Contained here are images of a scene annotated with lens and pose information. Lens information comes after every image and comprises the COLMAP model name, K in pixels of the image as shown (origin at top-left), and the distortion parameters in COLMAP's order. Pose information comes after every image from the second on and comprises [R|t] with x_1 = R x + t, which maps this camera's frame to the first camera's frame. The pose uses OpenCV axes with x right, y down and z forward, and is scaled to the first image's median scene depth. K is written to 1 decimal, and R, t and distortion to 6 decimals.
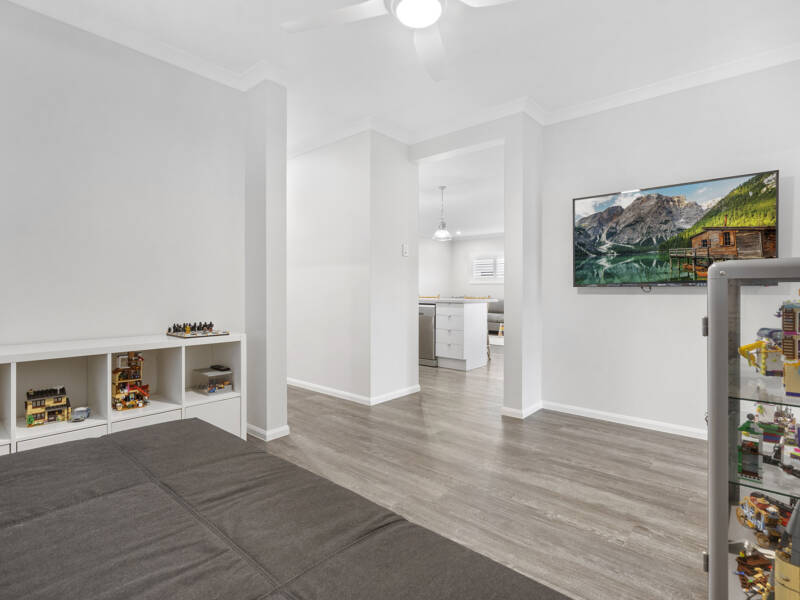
lens RADIAL K [[413.1, 0, 400.0], [0, 413.1, 300.0], [0, 0, 1]] dist [-0.001272, 0.000330]
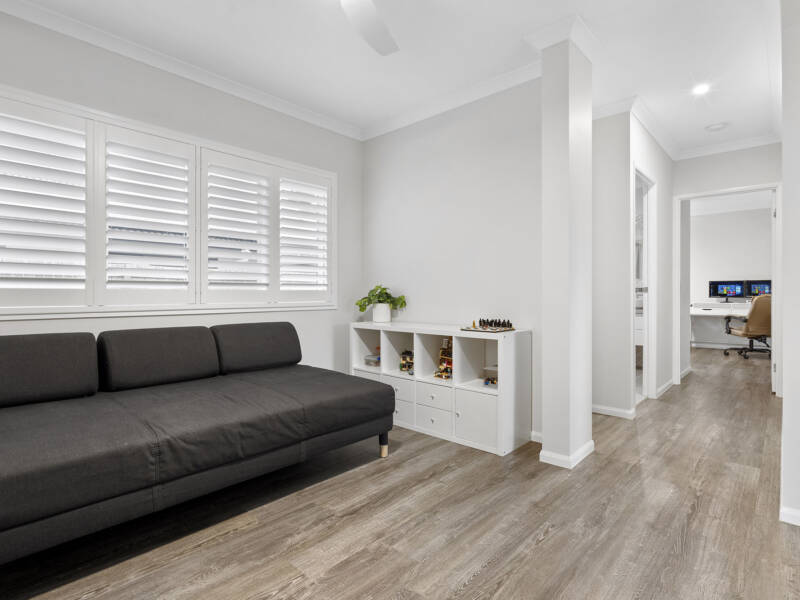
lens RADIAL K [[413.1, 0, 400.0], [0, 413.1, 300.0], [0, 0, 1]] dist [-0.001272, 0.000330]
pose [[-0.031760, 0.011696, -0.999427, 0.604735], [-0.020766, 0.999708, 0.012360, -0.004031], [0.999280, 0.021147, -0.031508, 0.781673]]
